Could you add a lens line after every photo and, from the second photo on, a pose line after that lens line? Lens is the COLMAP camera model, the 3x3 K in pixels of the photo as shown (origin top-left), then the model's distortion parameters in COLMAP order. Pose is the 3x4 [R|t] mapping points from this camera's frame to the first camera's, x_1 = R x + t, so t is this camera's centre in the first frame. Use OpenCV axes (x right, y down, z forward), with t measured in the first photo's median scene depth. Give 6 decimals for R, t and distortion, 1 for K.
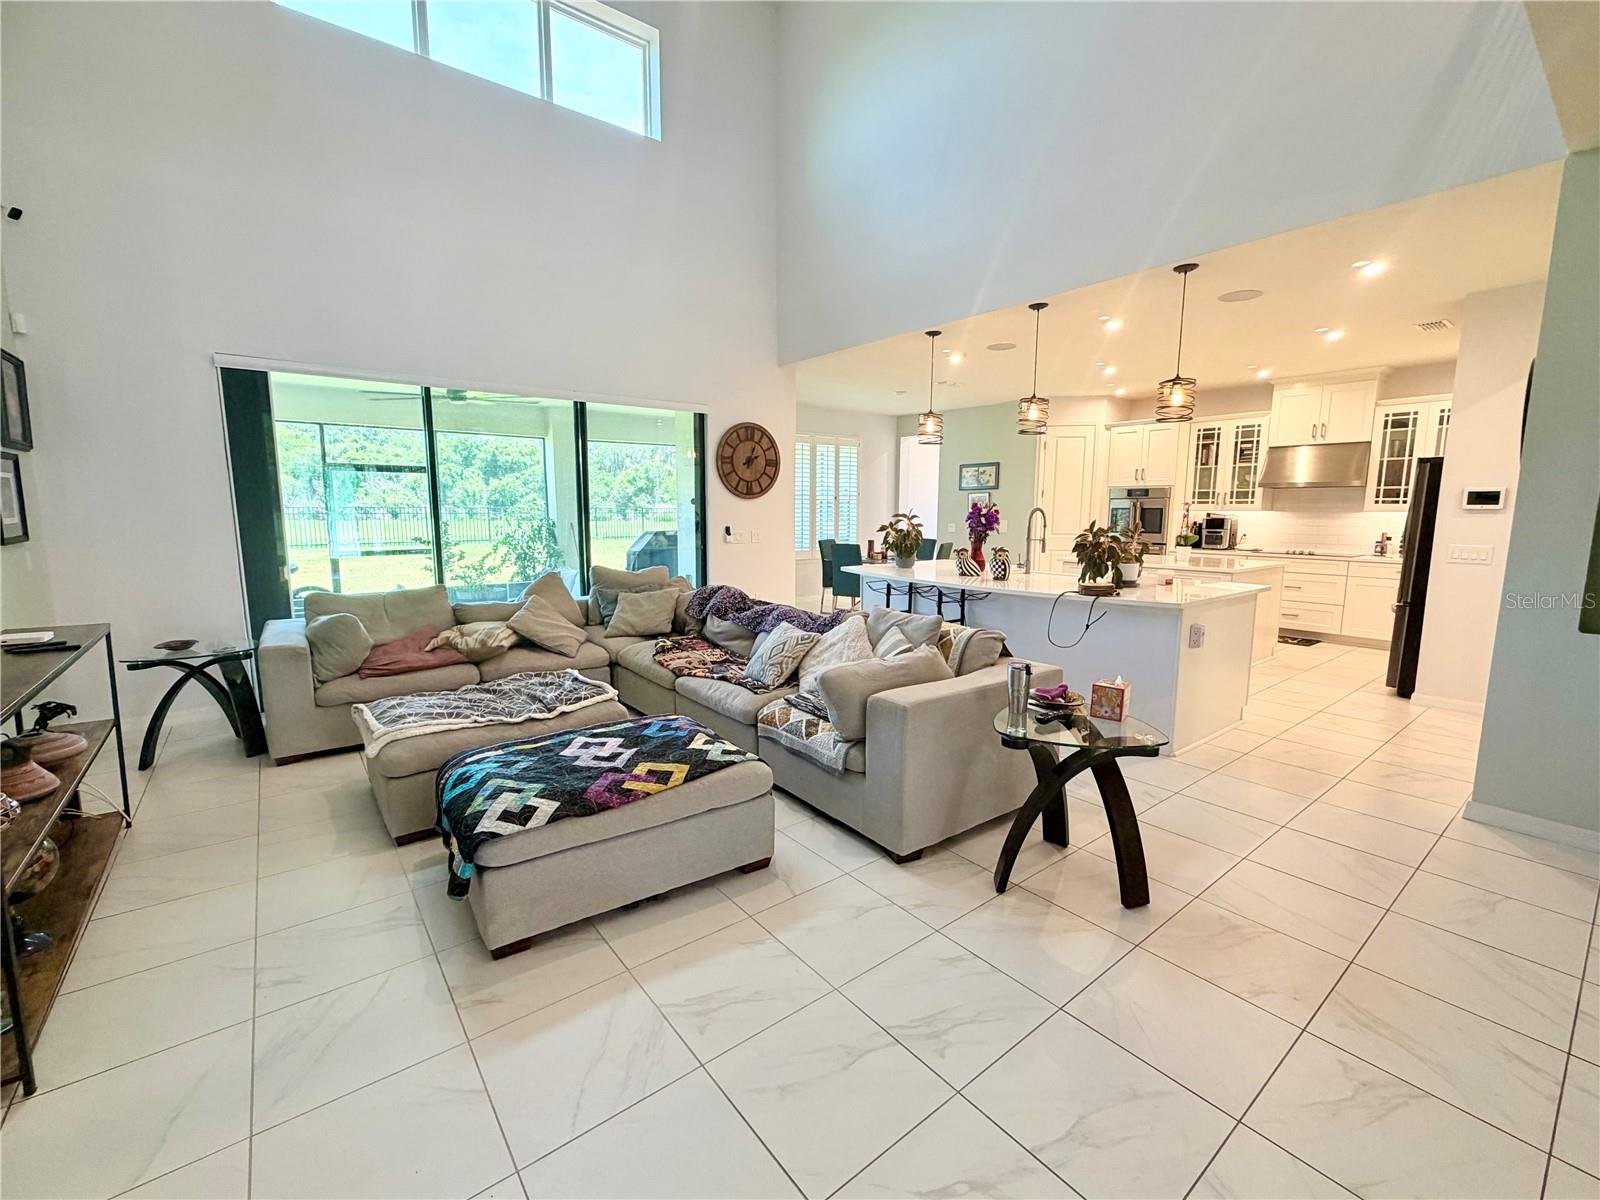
lens RADIAL K [[675.1, 0, 799.5], [0, 675.1, 596.5], [0, 0, 1]] dist [0.000932, -0.000335]
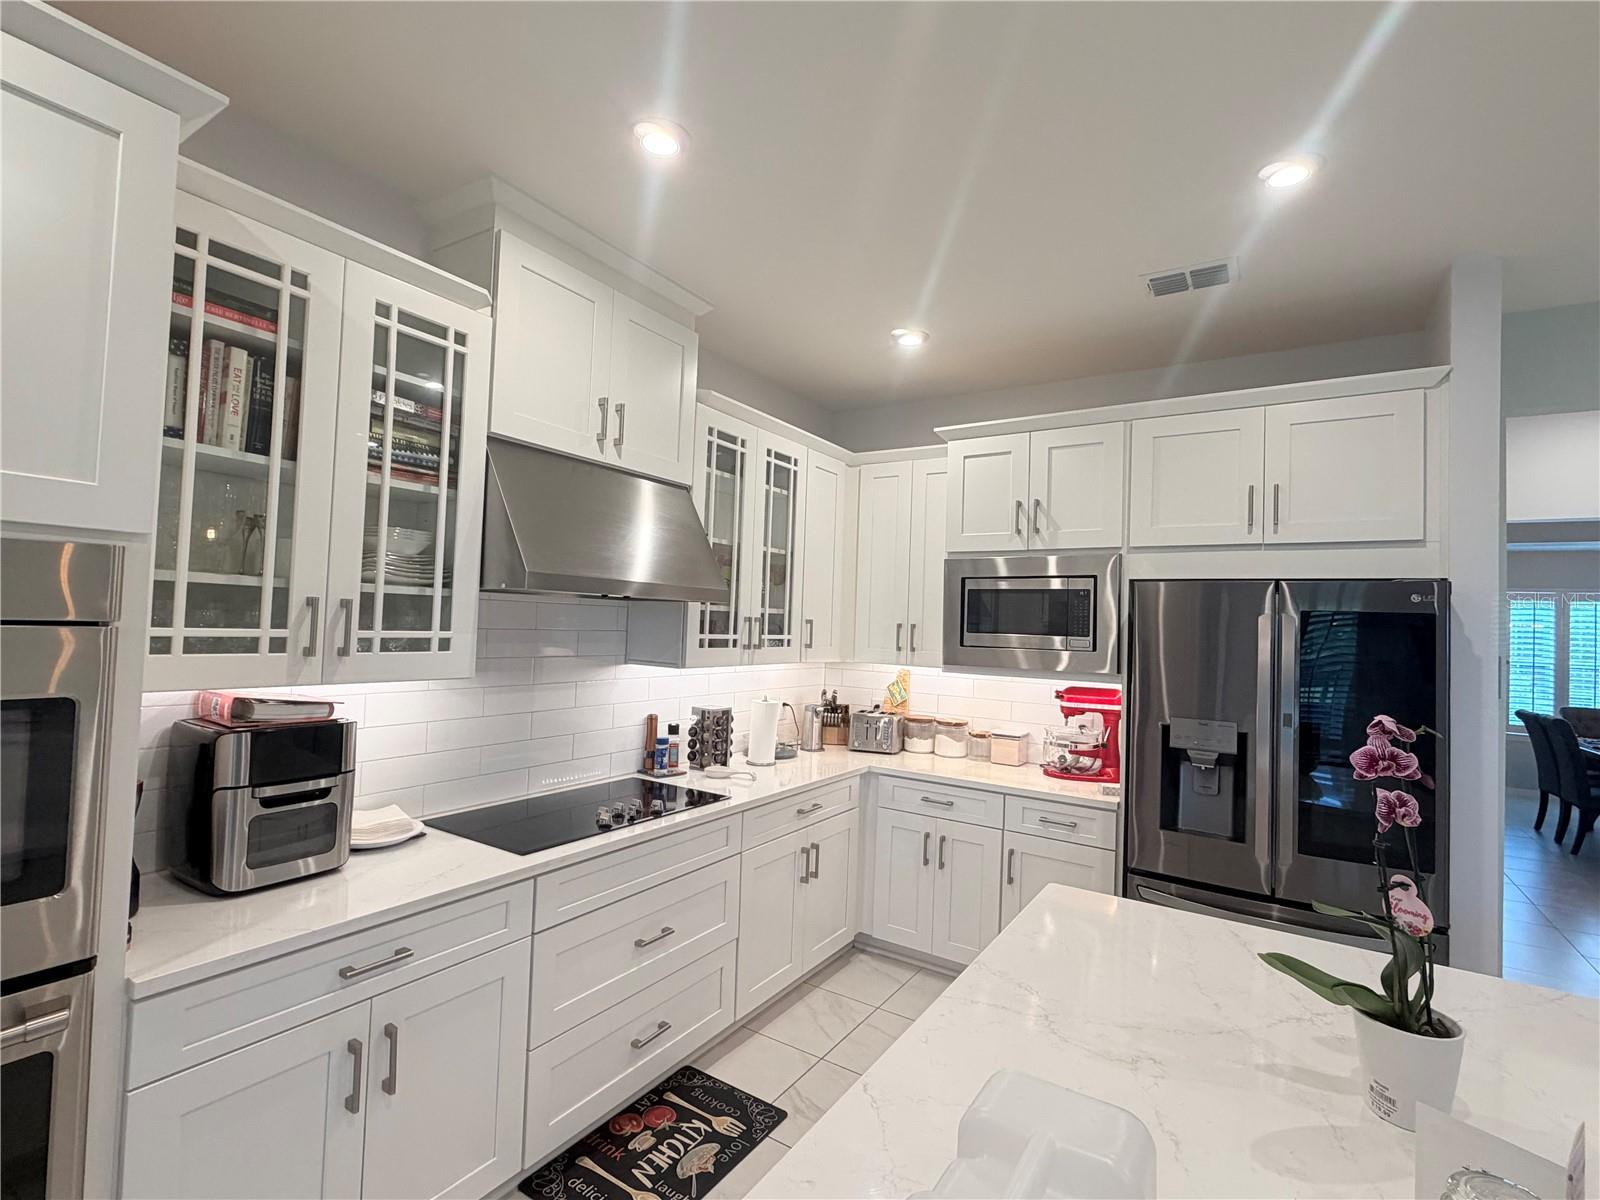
lens RADIAL K [[755.1, 0, 796.0], [0, 755.1, 603.3], [0, 0, 1]] dist [0.000307, 0.002149]
pose [[-0.328980, 0.010577, 0.944278, 0.712011], [0.087827, 0.995946, 0.019442, -0.284041], [-0.940244, 0.089329, -0.328575, 1.854325]]
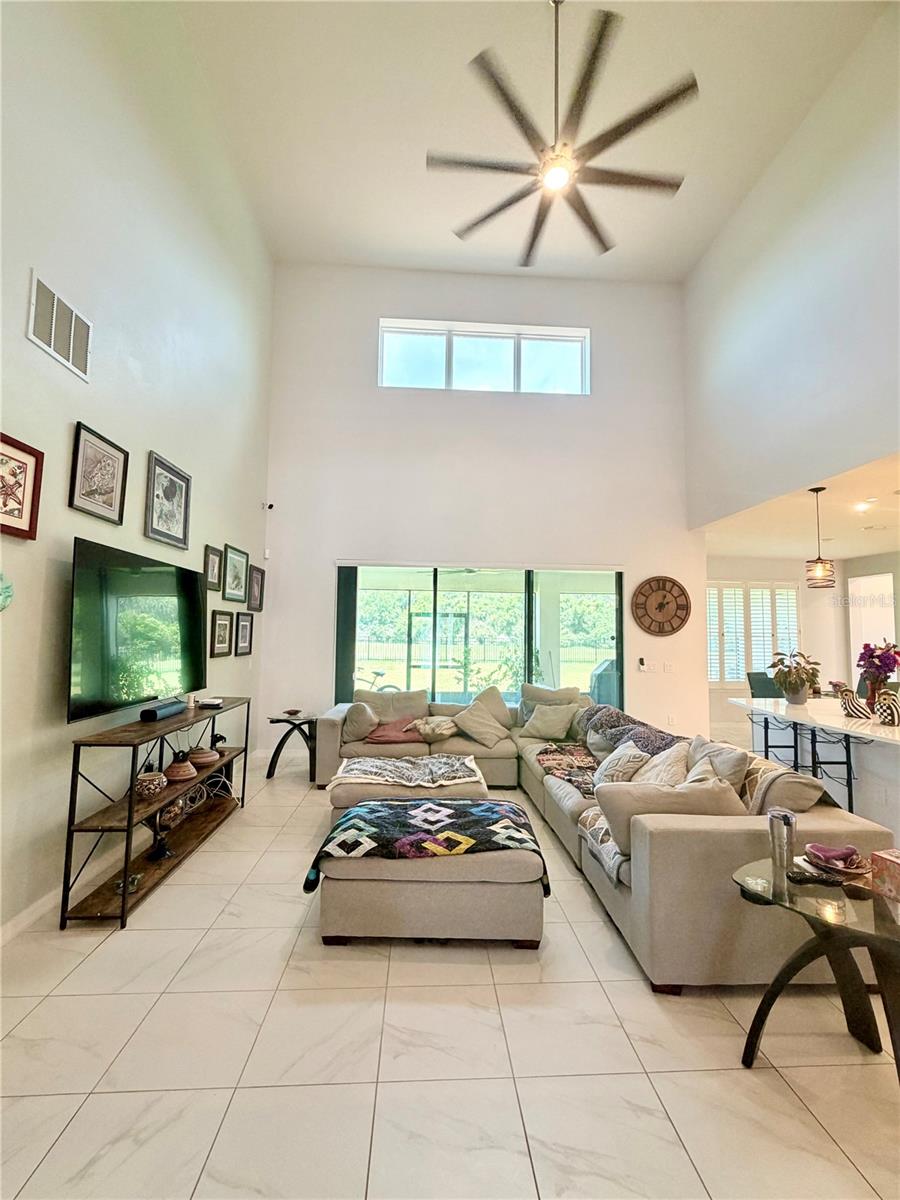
lens RADIAL K [[506.3, 0, 452.6], [0, 506.3, 598.9], [0, 0, 1]] dist [0.000932, -0.000335]
pose [[0.823776, -0.031325, -0.566049, 0.230188], [-0.086991, 0.979663, -0.180813, -0.019055], [0.560201, 0.198191, 0.804298, 0.051190]]
